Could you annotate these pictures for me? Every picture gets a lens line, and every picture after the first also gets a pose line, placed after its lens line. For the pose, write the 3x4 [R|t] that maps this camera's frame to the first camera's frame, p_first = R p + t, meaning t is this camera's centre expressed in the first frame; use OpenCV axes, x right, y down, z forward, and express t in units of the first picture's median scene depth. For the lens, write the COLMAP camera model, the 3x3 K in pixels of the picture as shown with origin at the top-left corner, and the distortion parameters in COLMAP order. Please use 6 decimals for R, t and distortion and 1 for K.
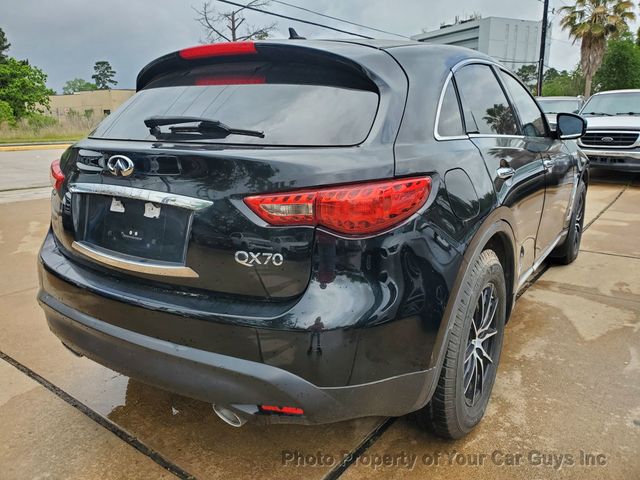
lens RADIAL K [[512.5, 0, 320.0], [0, 512.5, 240.0], [0, 0, 1]] dist [0.027597, -0.002350]
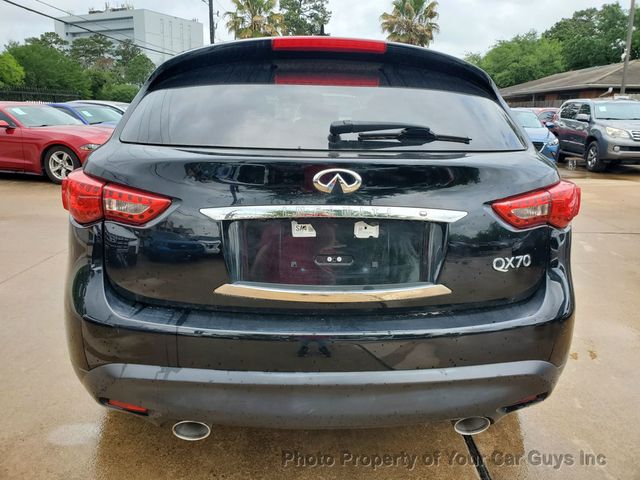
lens RADIAL K [[512.5, 0, 320.0], [0, 512.5, 240.0], [0, 0, 1]] dist [0.027597, -0.002350]
pose [[0.814151, -0.127306, 0.566526, -0.890819], [0.120728, 0.991461, 0.049297, -0.093044], [-0.567964, 0.028260, 0.822568, 0.326720]]
